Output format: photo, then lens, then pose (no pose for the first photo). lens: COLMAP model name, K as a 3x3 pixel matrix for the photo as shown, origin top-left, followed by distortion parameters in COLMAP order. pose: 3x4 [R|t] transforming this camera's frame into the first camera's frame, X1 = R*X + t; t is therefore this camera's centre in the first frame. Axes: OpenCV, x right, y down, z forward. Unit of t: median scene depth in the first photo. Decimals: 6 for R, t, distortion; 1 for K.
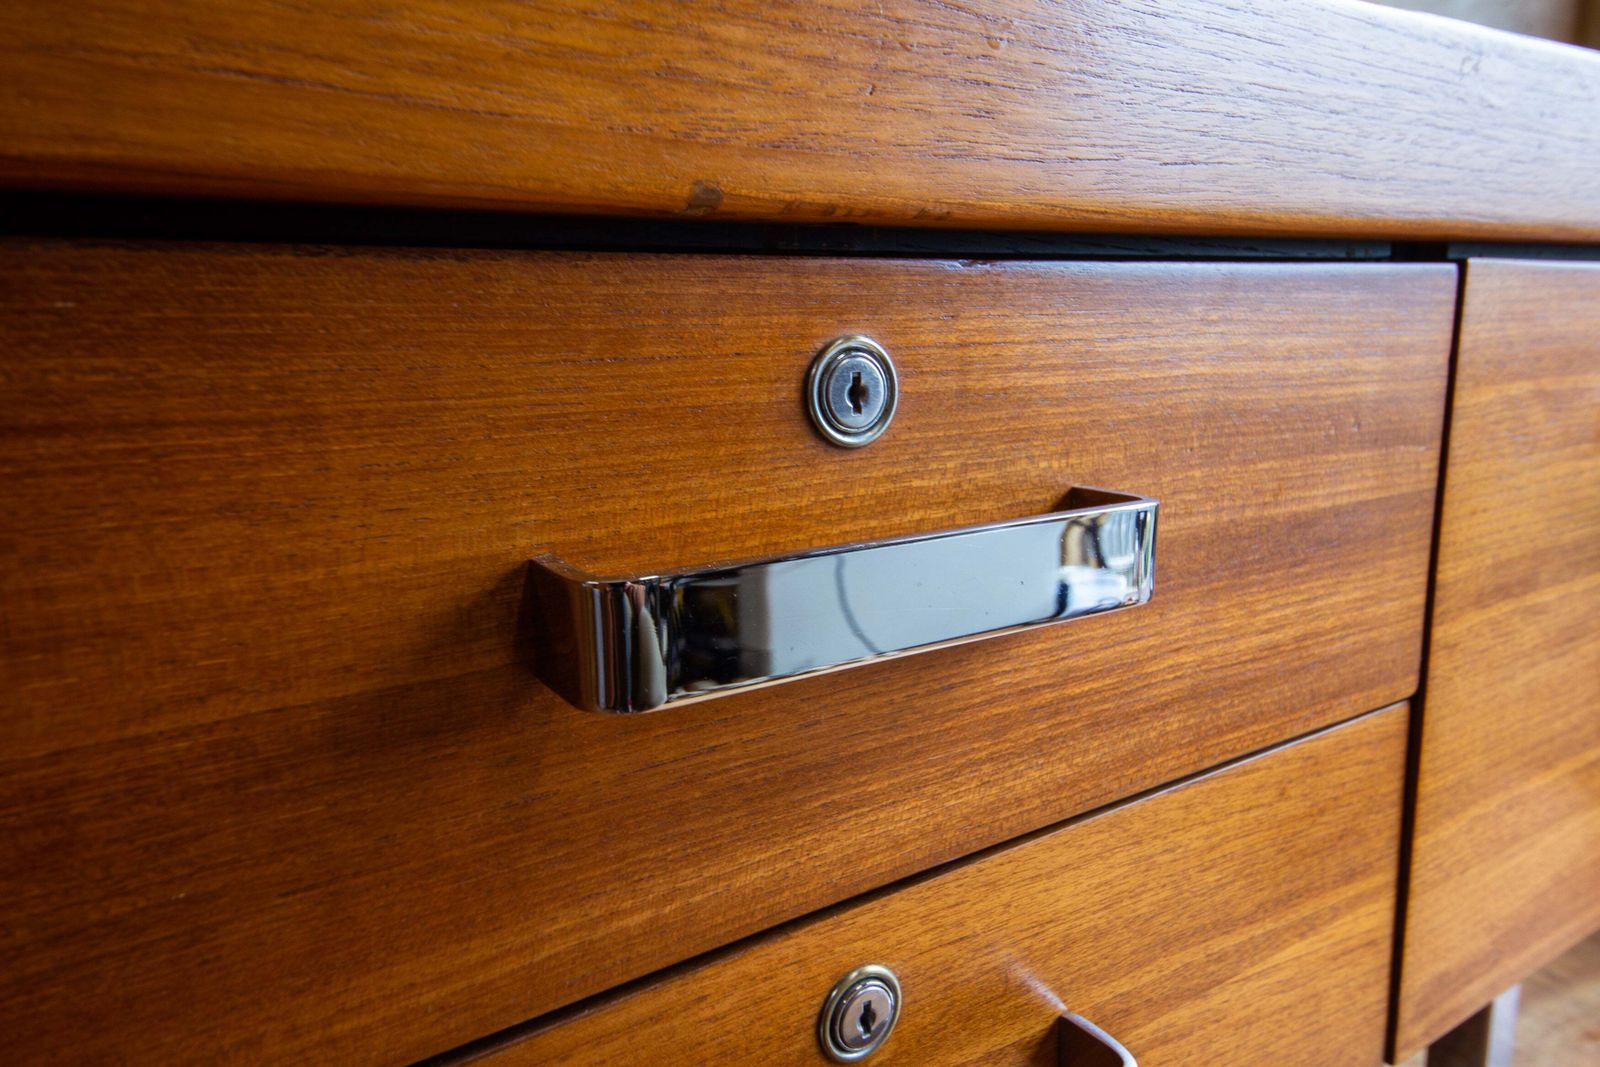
lens RADIAL K [[1056.2, 0, 802.3], [0, 1056.2, 530.4], [0, 0, 1]] dist [0.078719, -0.054014]
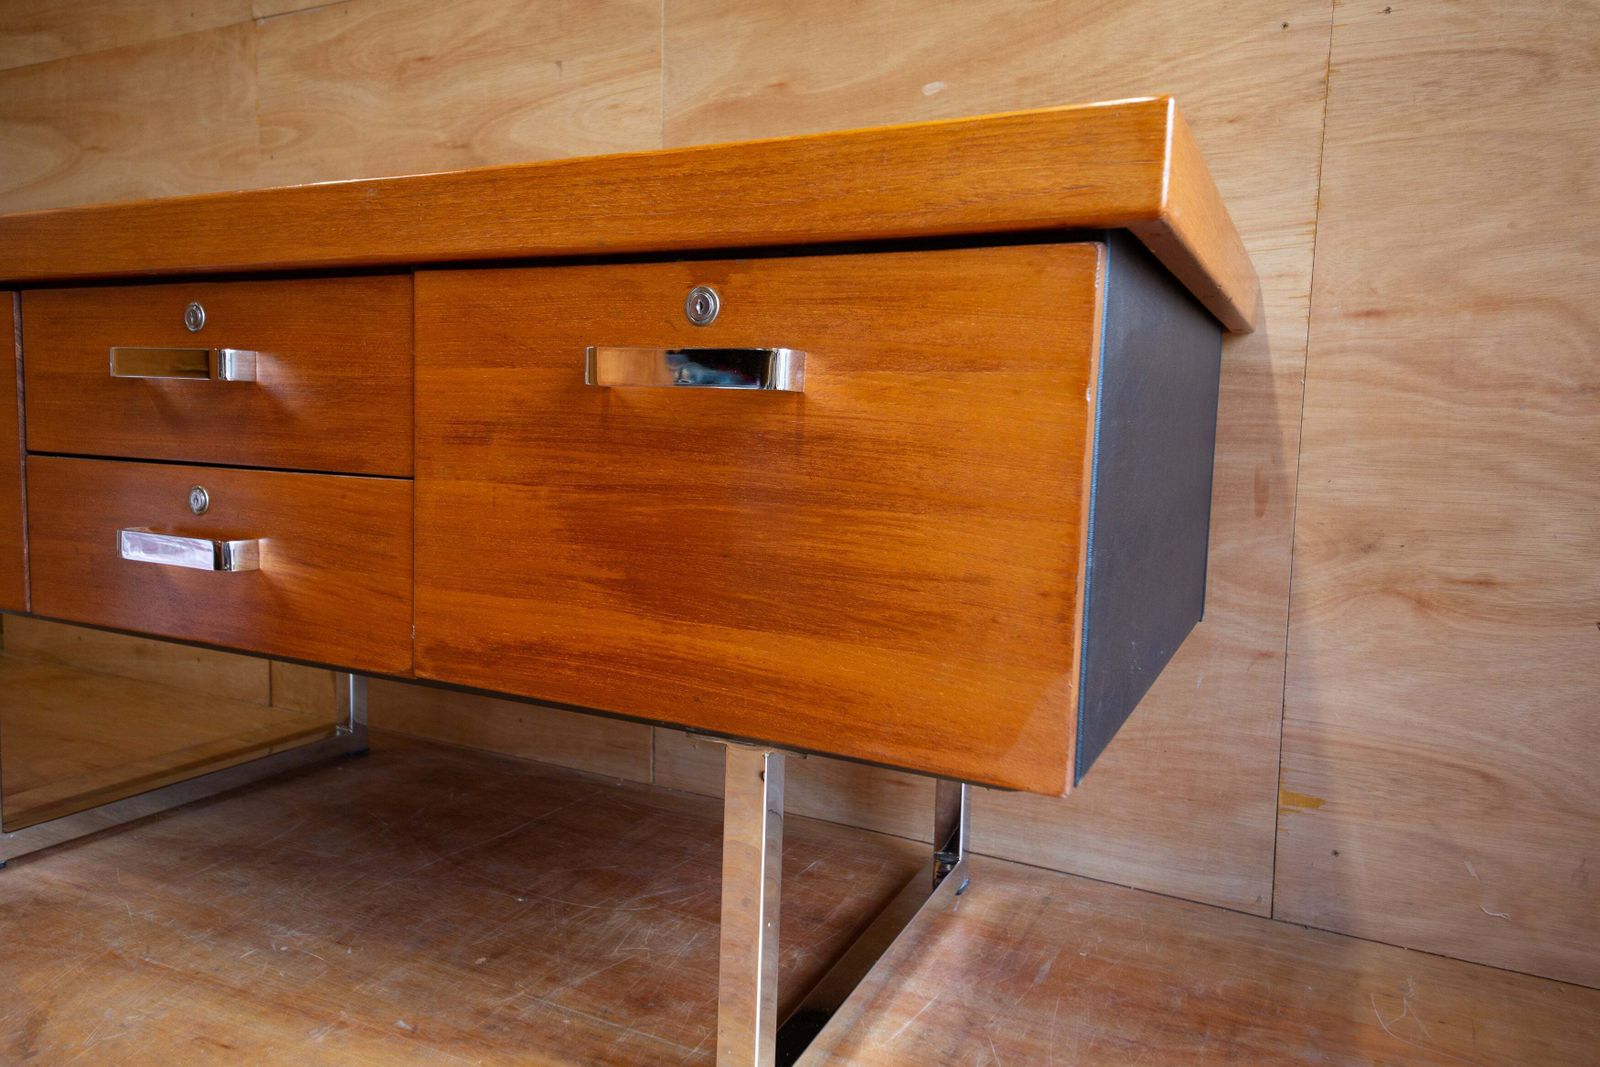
lens RADIAL K [[1064.7, 0, 774.4], [0, 1064.7, 519.5], [0, 0, 1]] dist [0.077504, -0.052660]
pose [[0.488312, 0.115559, -0.864984, 5.823413], [-0.210310, 0.977563, 0.011872, 0.118644], [0.846948, 0.176117, 0.501659, 1.219614]]
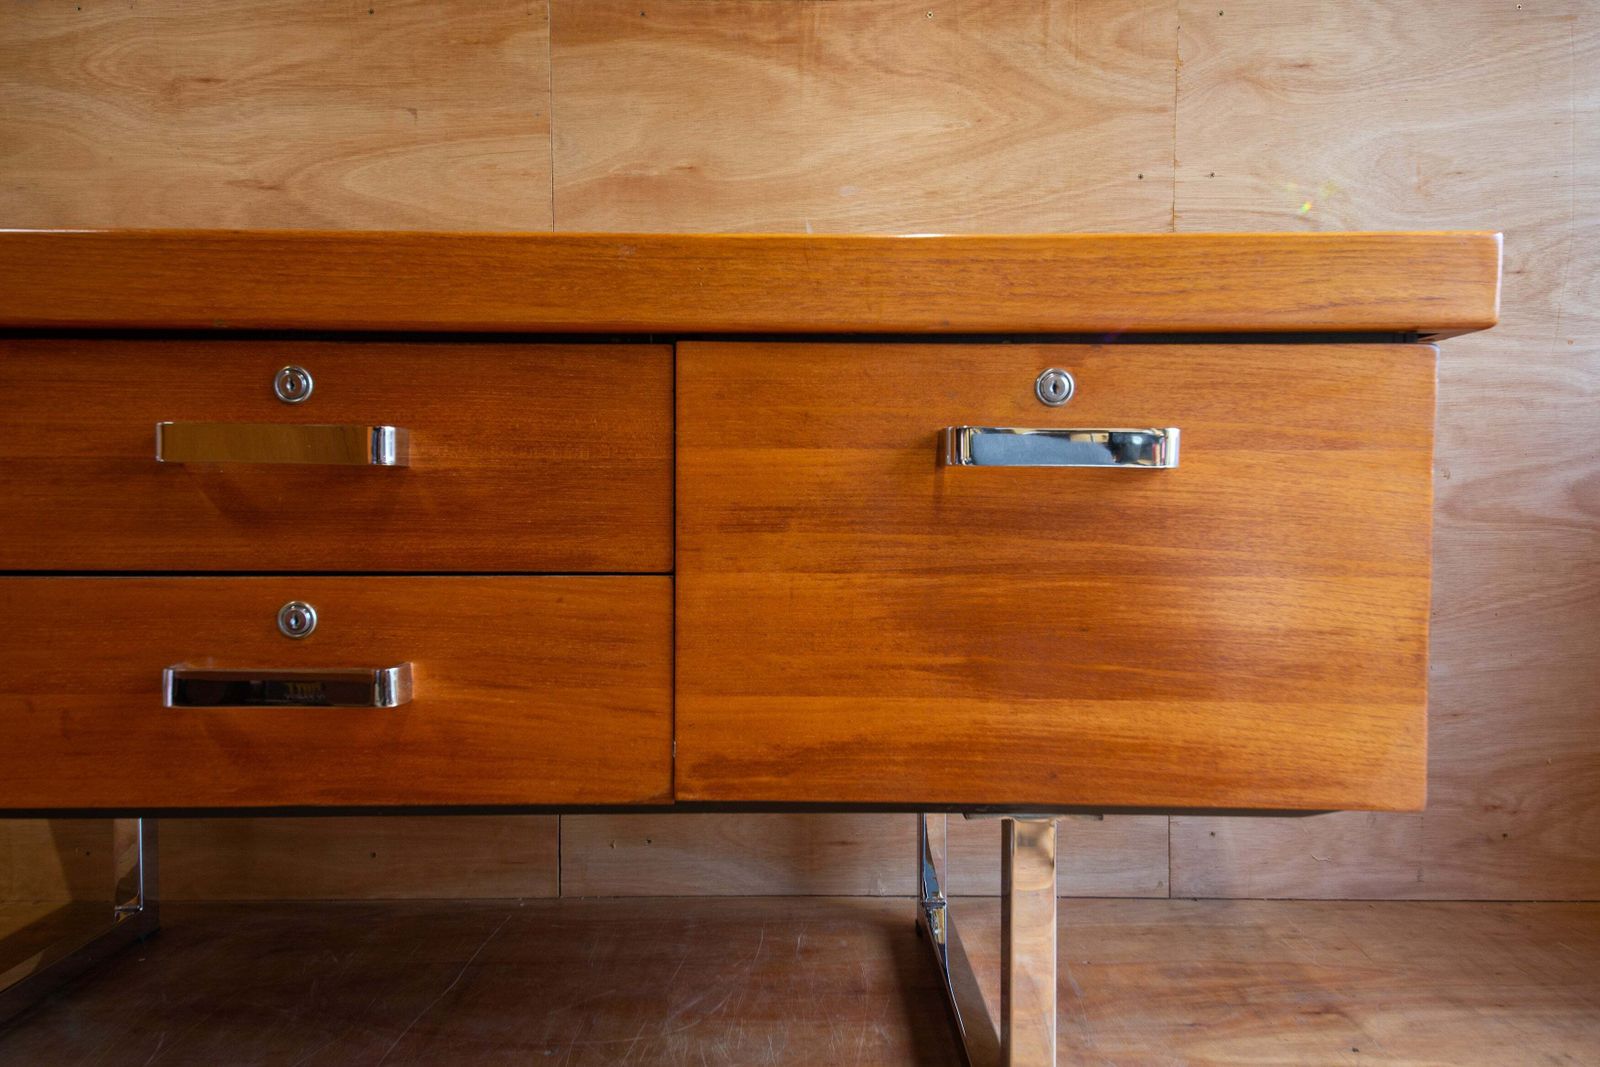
lens RADIAL K [[1012.1, 0, 801.2], [0, 1012.1, 538.7], [0, 0, 1]] dist [0.069103, -0.046232]
pose [[0.832425, 0.044208, -0.552372, 3.645085], [-0.130048, 0.984558, -0.117186, 0.568715], [0.538662, 0.169384, 0.825320, -0.672610]]
